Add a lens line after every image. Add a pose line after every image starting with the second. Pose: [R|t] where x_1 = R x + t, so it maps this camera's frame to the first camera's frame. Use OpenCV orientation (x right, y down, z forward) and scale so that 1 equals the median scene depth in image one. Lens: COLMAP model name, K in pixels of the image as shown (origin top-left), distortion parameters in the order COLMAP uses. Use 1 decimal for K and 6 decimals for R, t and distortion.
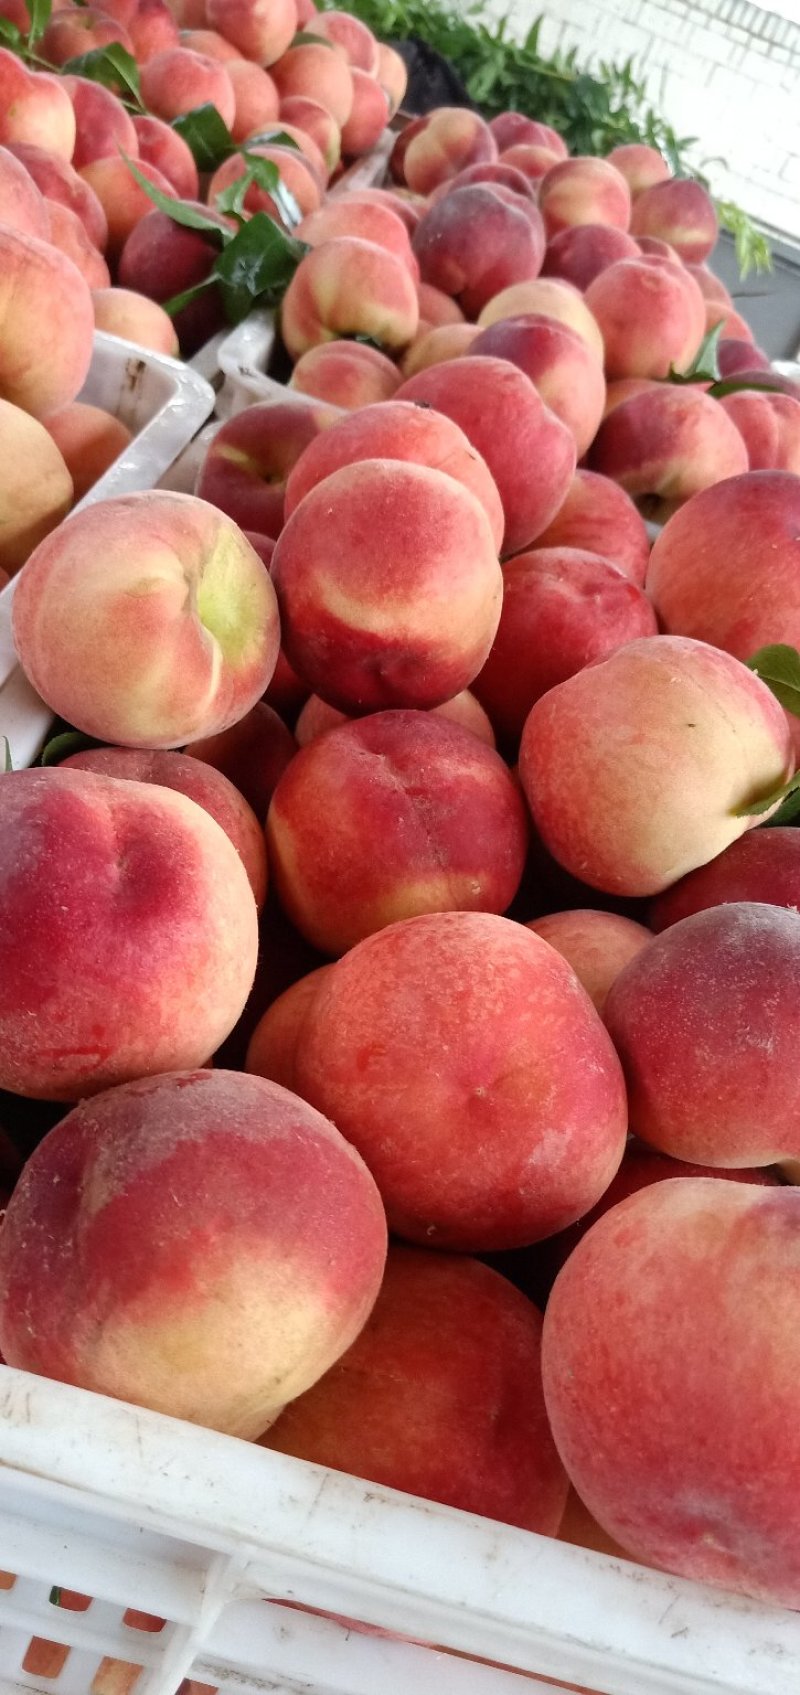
lens RADIAL K [[1294.7, 0, 395.5], [0, 1294.7, 844.9], [0, 0, 1]] dist [0.030987, -0.014018]
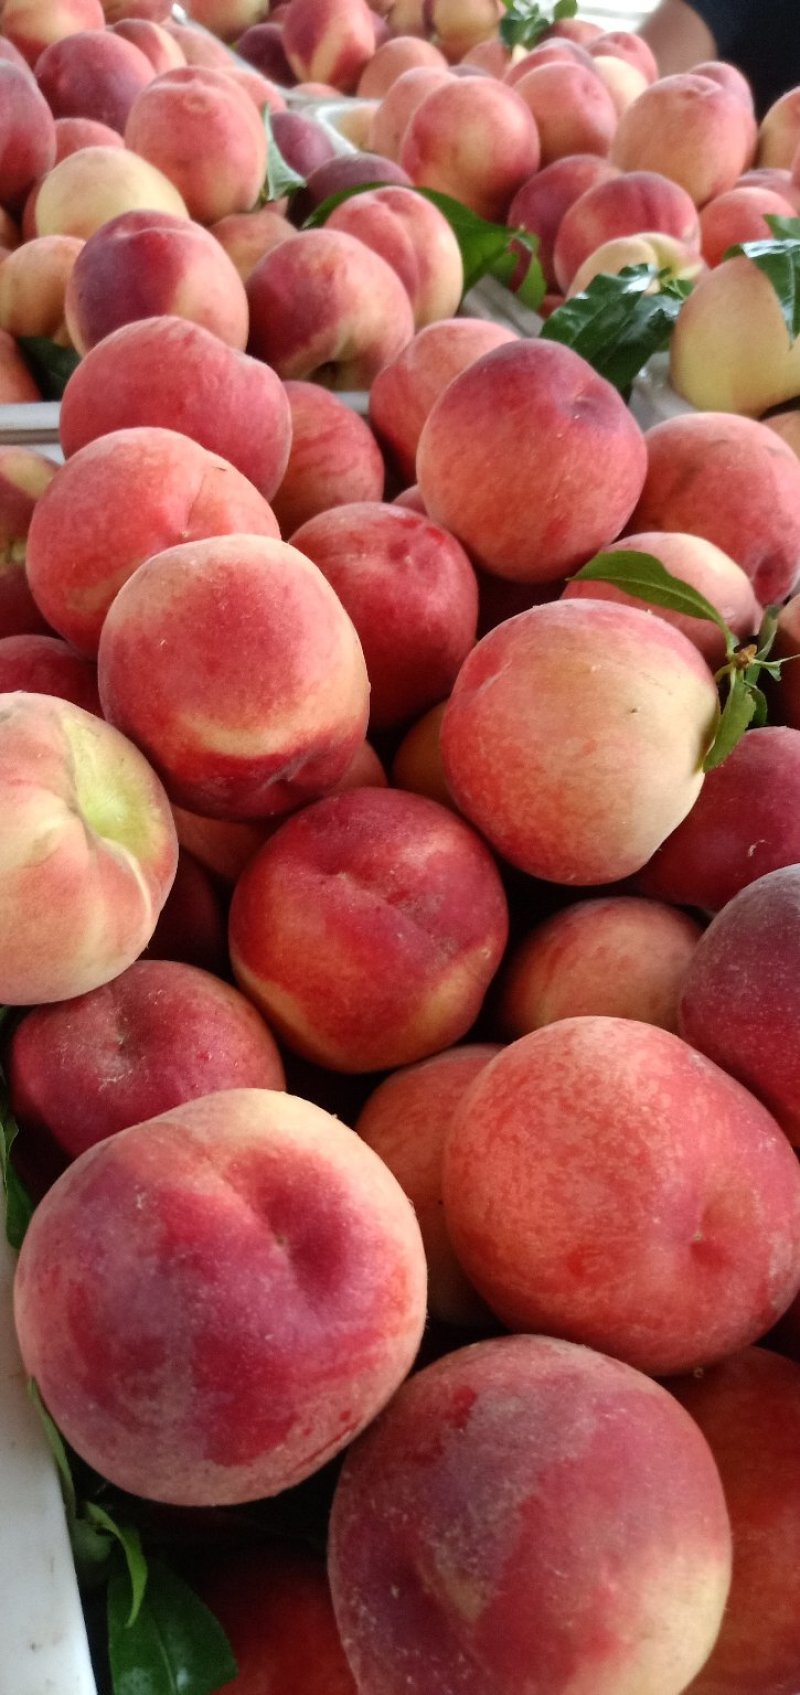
lens RADIAL K [[1294.7, 0, 395.5], [0, 1294.7, 844.9], [0, 0, 1]] dist [0.030987, -0.014018]
pose [[0.879887, -0.441524, 0.175656, -0.129460], [0.401675, 0.888593, 0.221496, -0.277314], [-0.253882, -0.124335, 0.959210, 0.127541]]
